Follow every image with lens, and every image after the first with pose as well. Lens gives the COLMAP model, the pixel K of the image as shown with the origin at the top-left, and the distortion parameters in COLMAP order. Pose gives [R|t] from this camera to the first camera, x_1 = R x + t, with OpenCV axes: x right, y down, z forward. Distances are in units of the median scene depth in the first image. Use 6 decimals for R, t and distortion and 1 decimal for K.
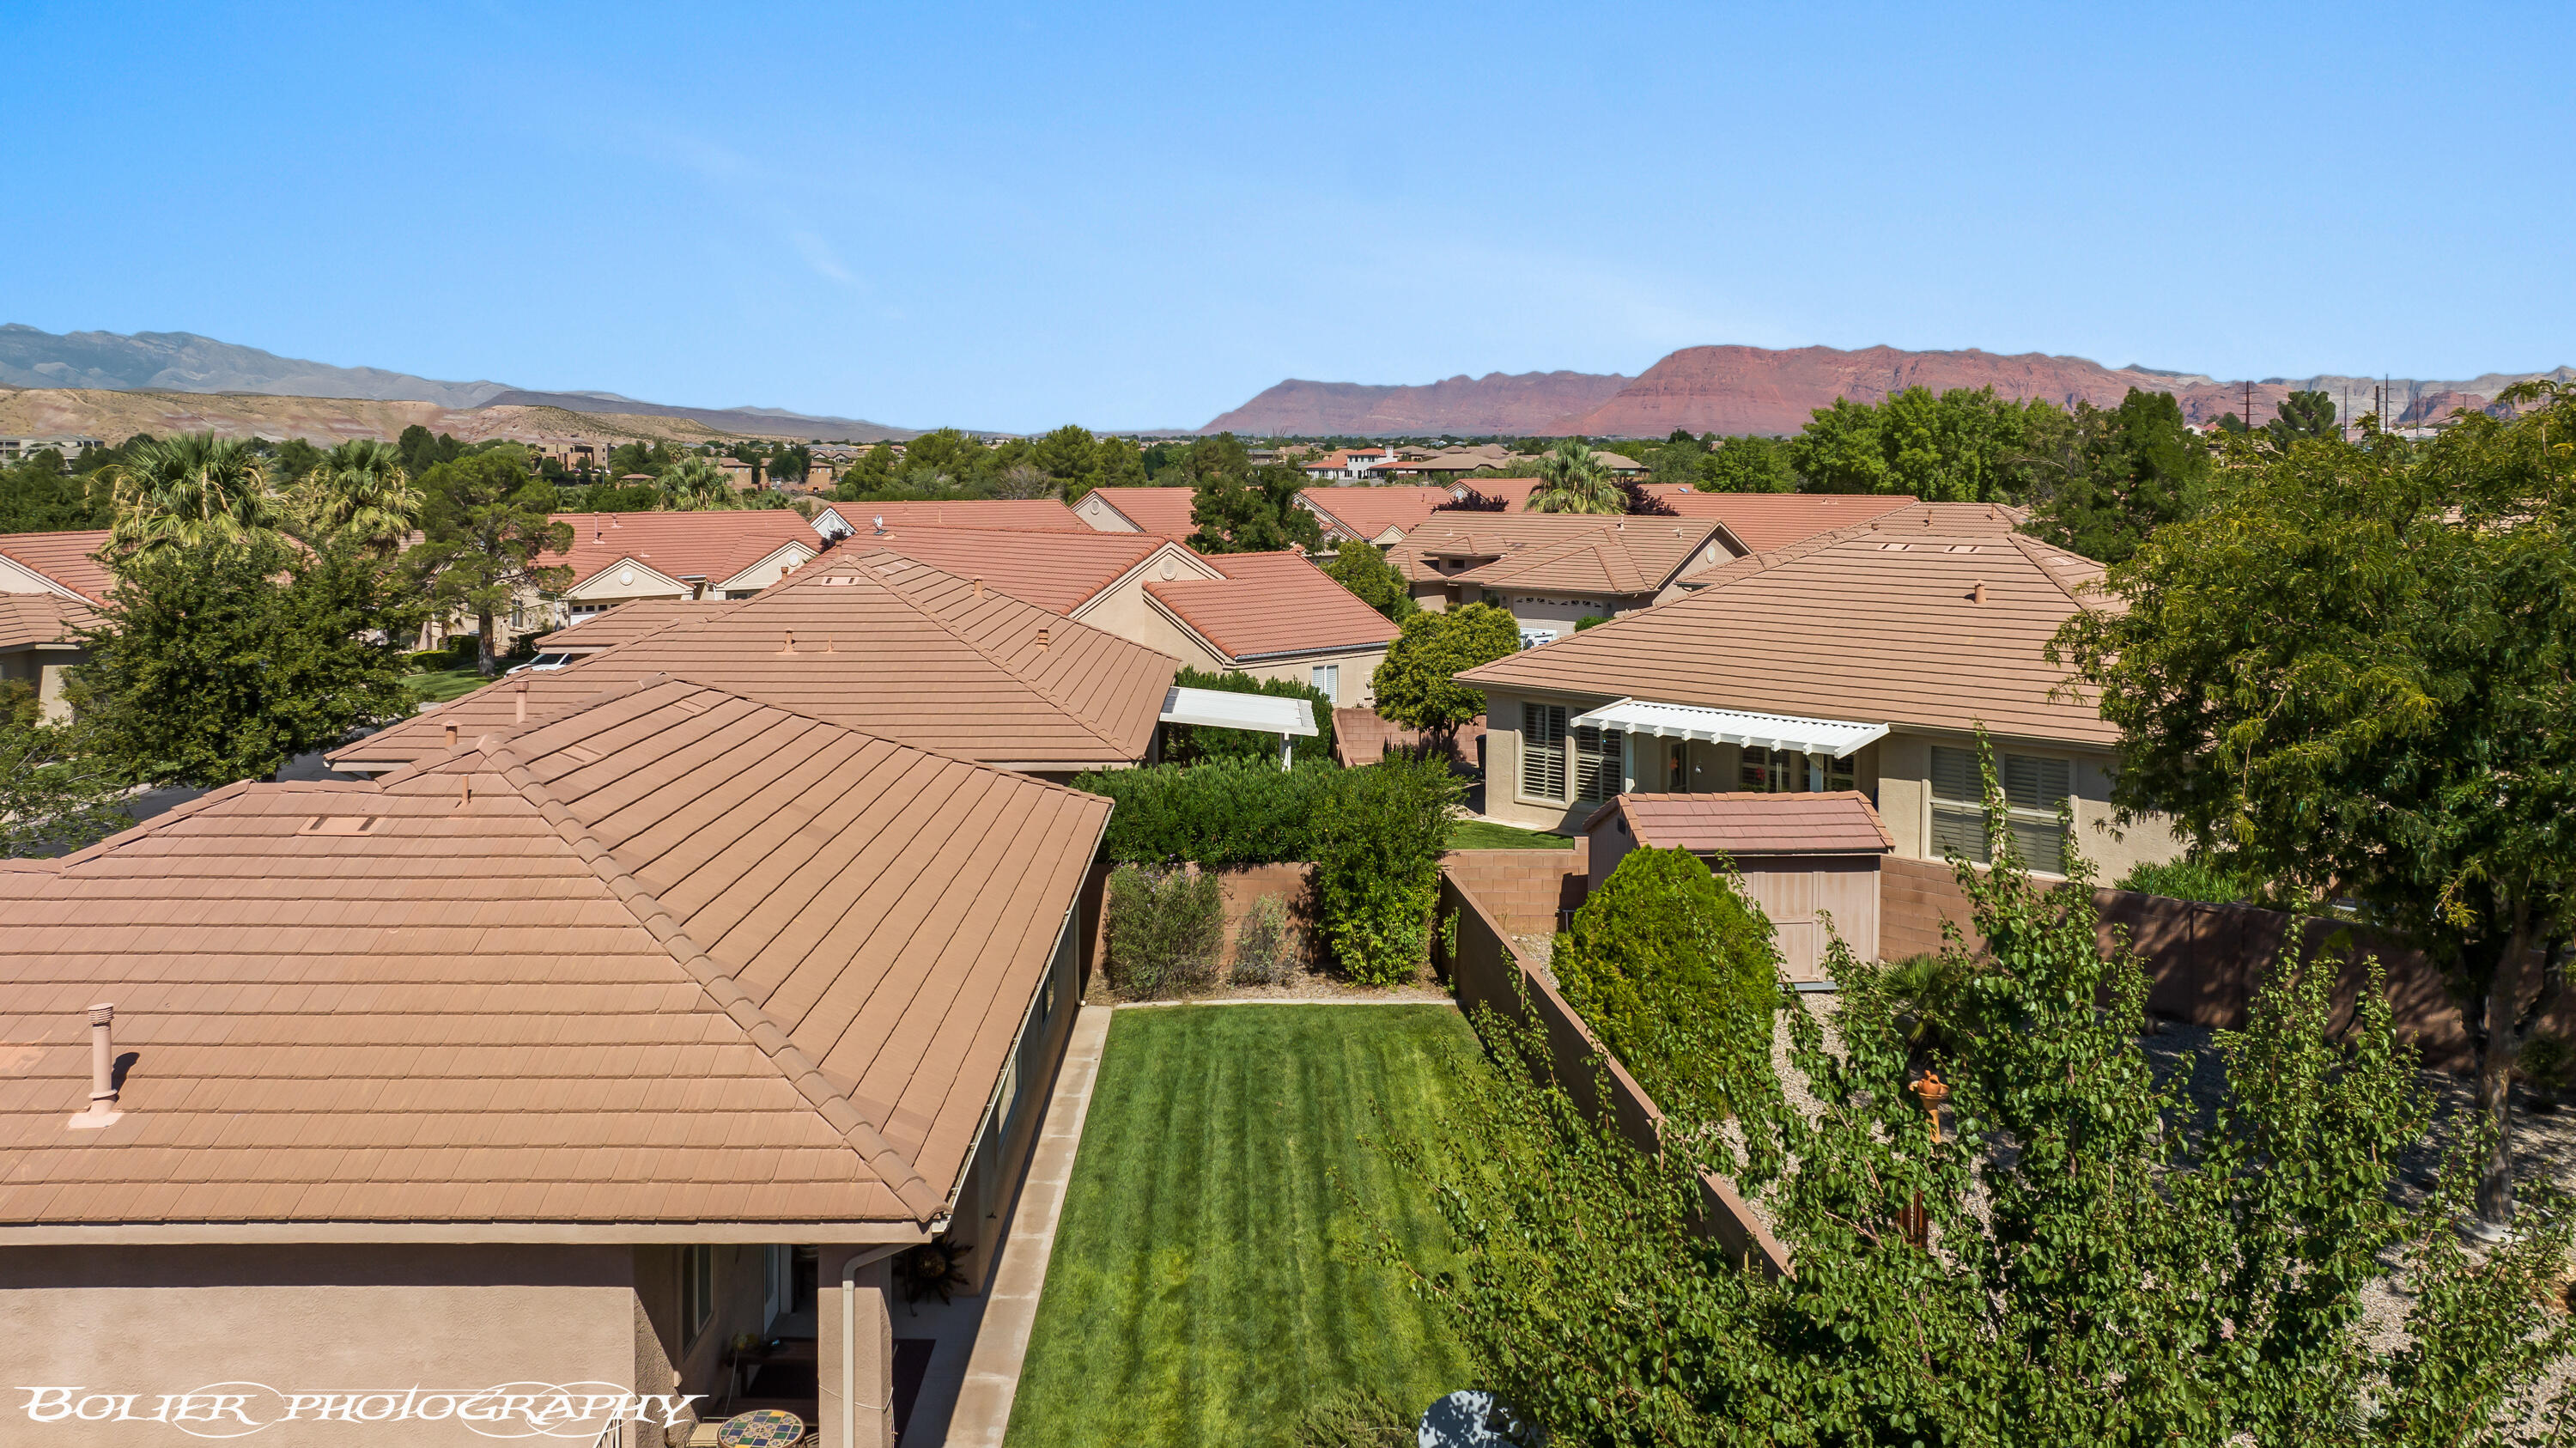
lens RADIAL K [[1813.7, 0, 1289.7], [0, 1813.7, 713.5], [0, 0, 1]] dist [-0.023557, 0.006047]
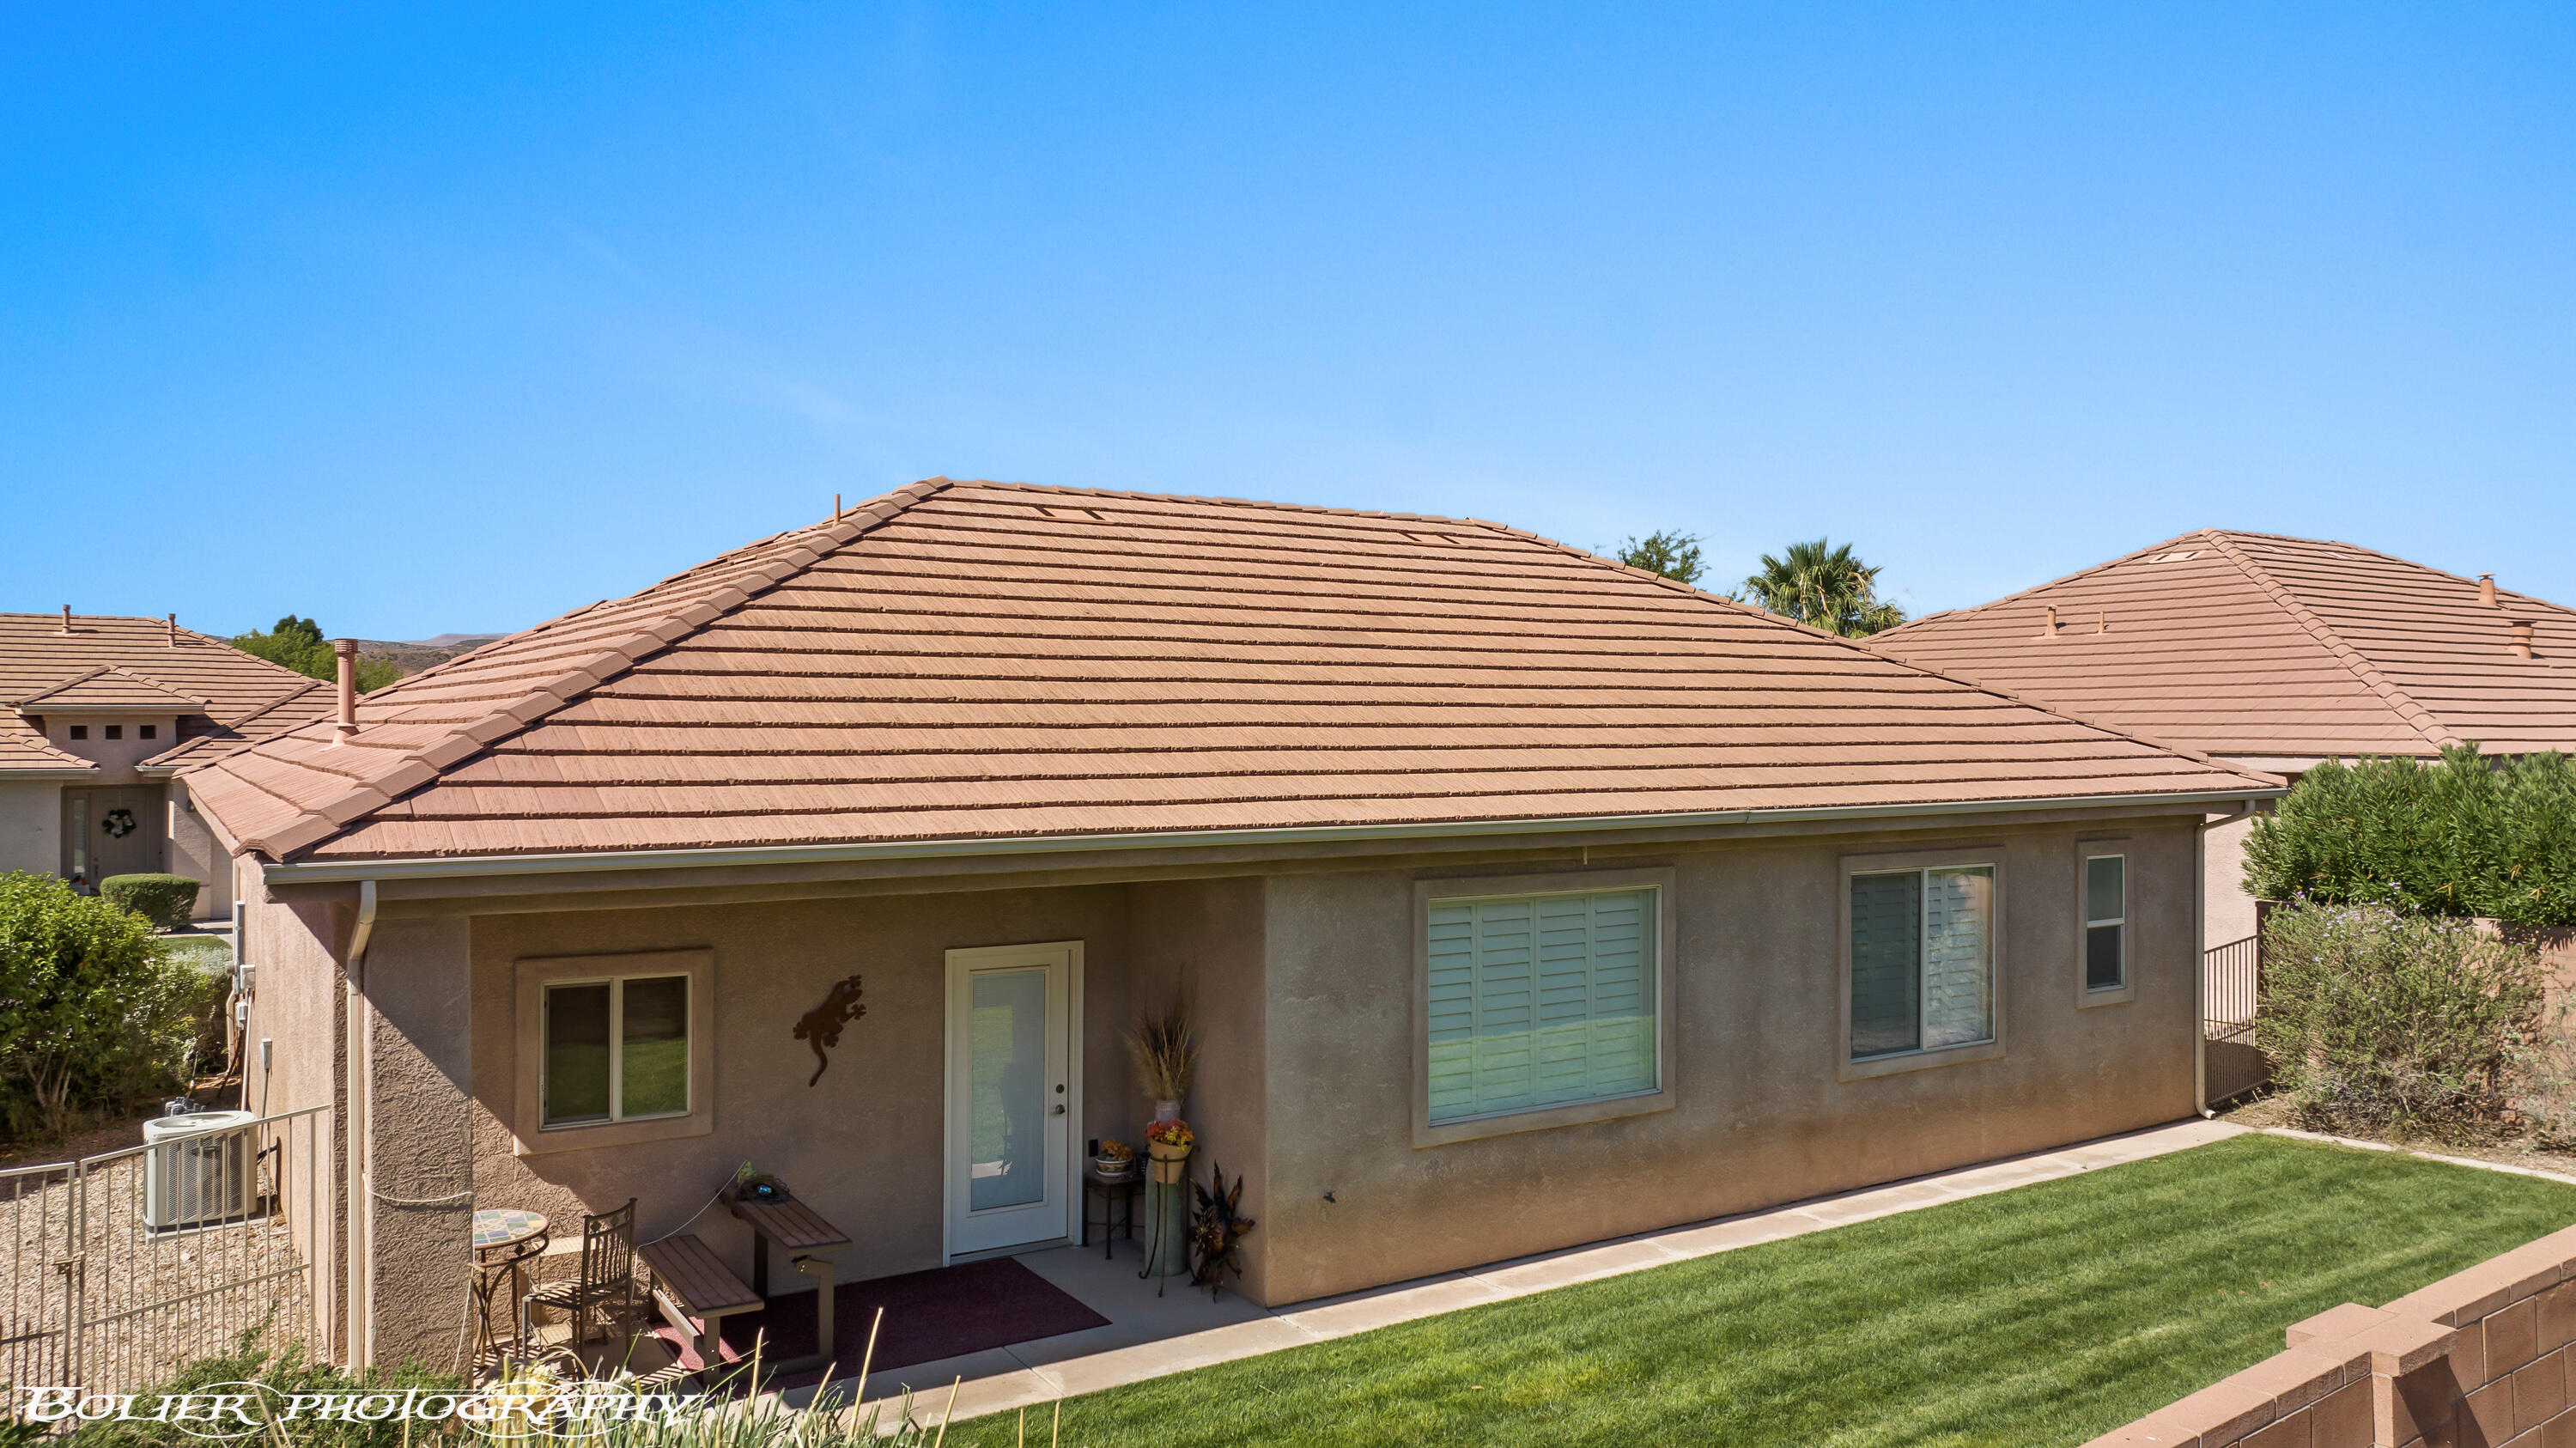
lens RADIAL K [[1813.7, 0, 1289.7], [0, 1813.7, 713.5], [0, 0, 1]] dist [-0.023557, 0.006047]
pose [[0.534852, -0.002606, -0.844942, 0.297908], [-0.112152, 0.990928, -0.074050, 0.140746], [0.837469, 0.134368, 0.529708, 0.553140]]
